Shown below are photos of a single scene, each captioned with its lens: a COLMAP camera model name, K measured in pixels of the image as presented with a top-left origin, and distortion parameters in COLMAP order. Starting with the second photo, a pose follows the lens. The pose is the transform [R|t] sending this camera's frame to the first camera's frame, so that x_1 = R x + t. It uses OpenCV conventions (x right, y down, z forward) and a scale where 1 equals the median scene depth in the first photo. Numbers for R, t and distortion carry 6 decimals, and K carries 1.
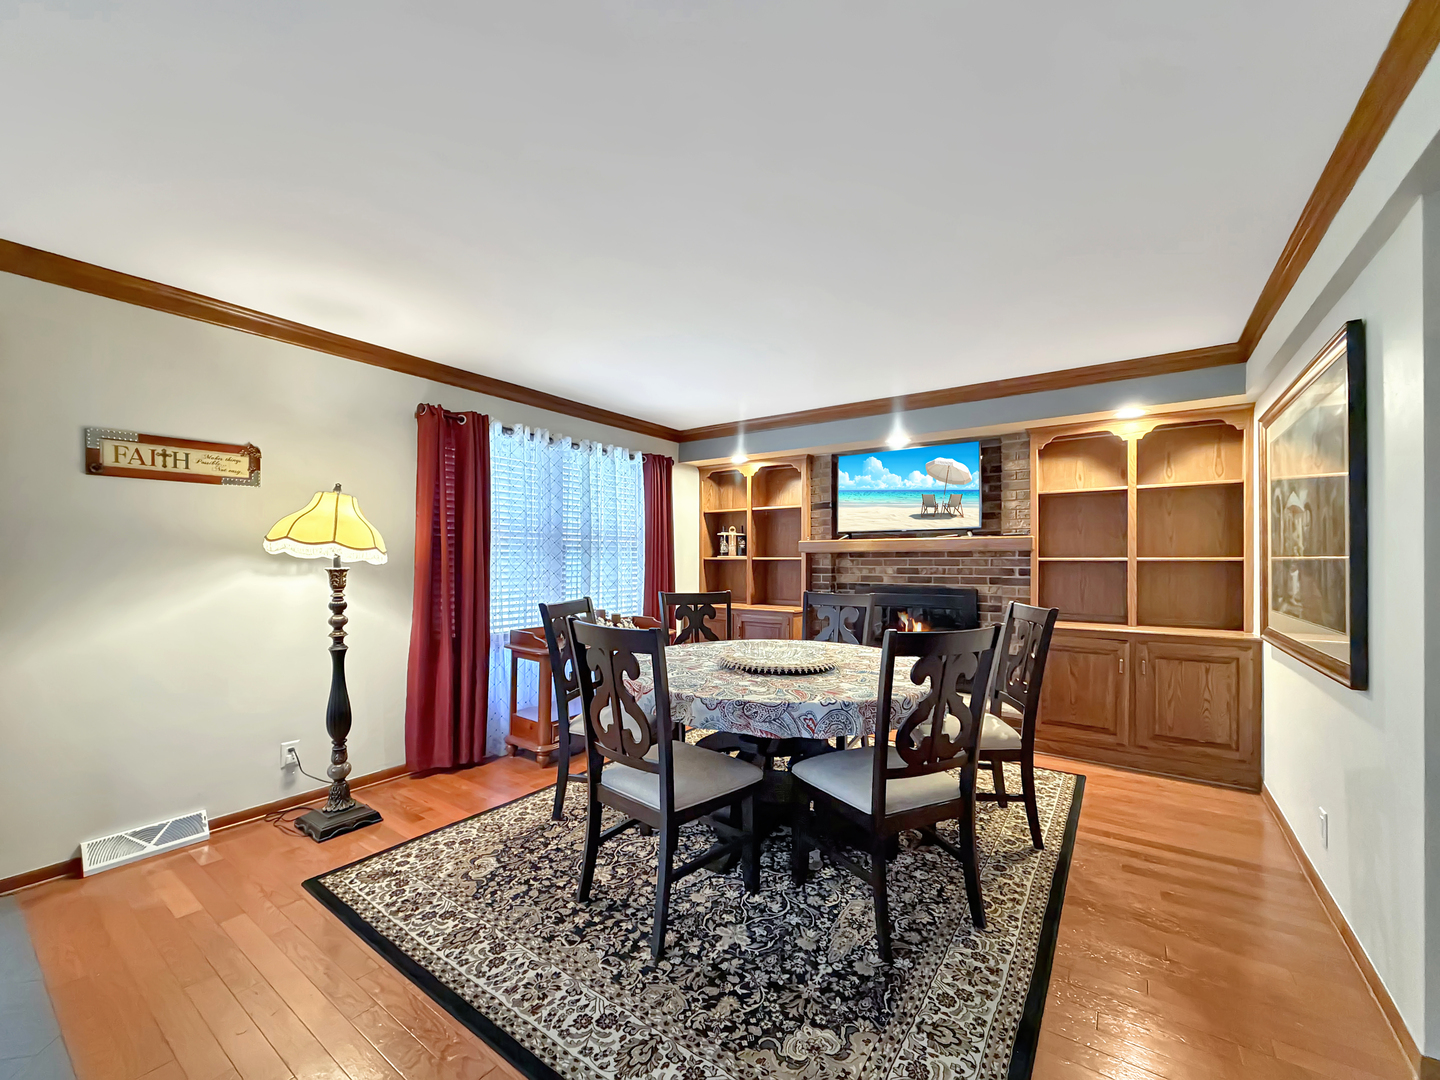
lens RADIAL K [[591.4, 0, 720.7], [0, 591.4, 550.0], [0, 0, 1]] dist [0.000895, -0.000121]
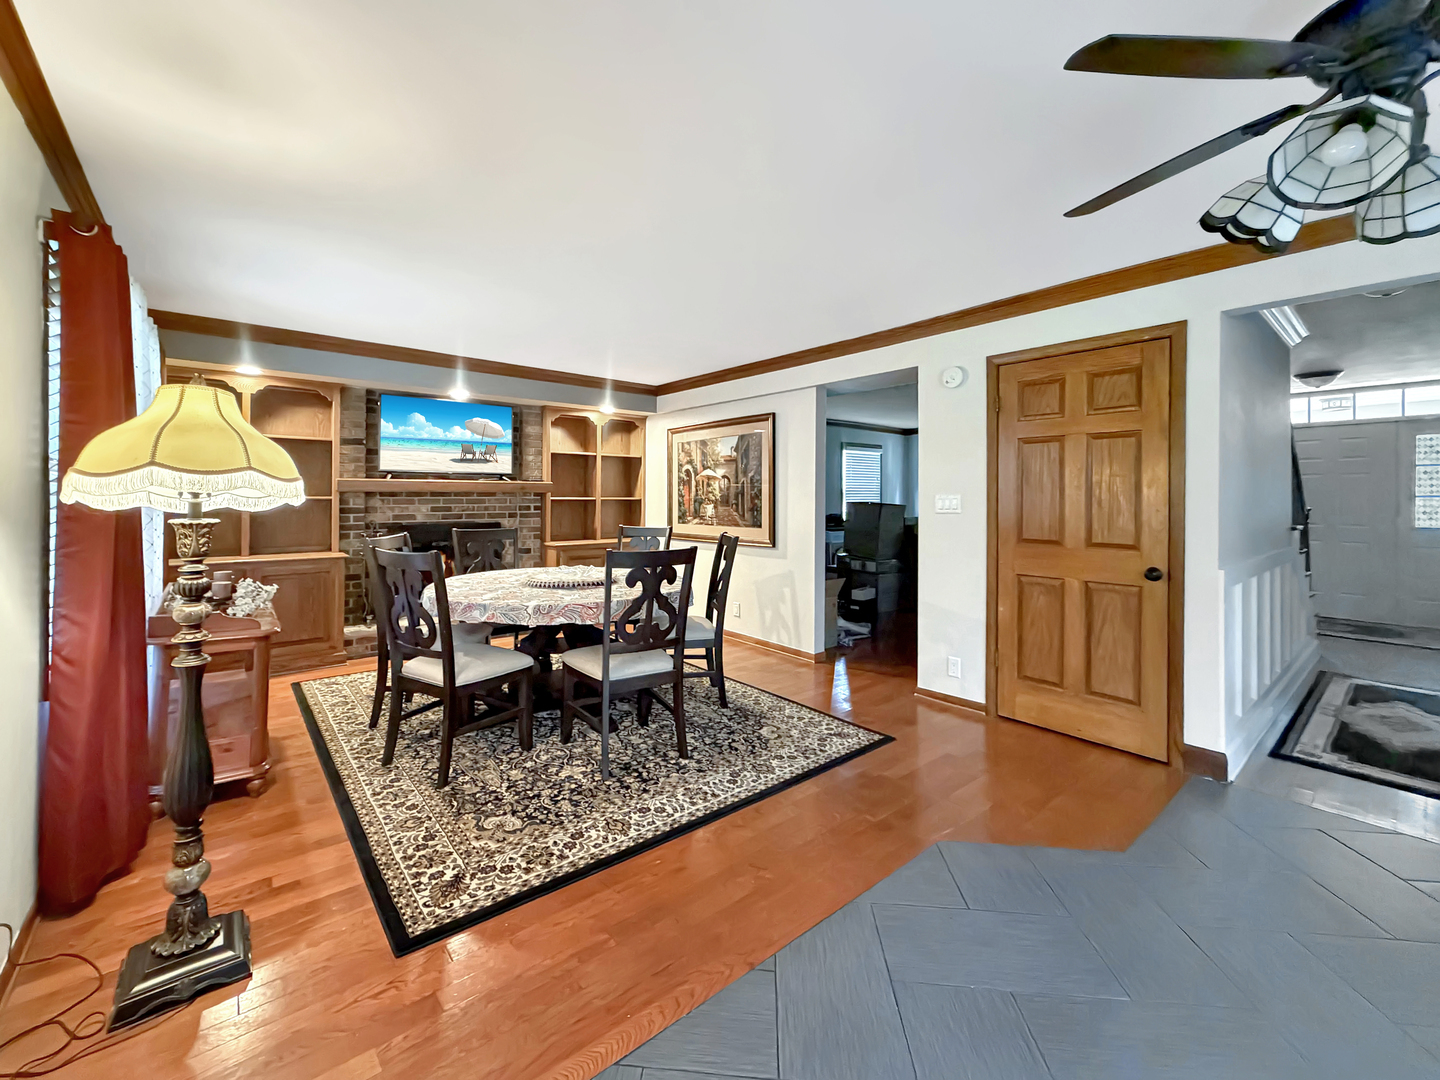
lens RADIAL K [[591.4, 0, 721.7], [0, 591.4, 490.2], [0, 0, 1]] dist [0.000895, -0.000121]
pose [[0.246013, 0.009844, 0.969217, -0.864626], [-0.017866, 0.999825, -0.005620, -0.004491], [-0.969102, -0.015933, 0.246146, 0.295366]]
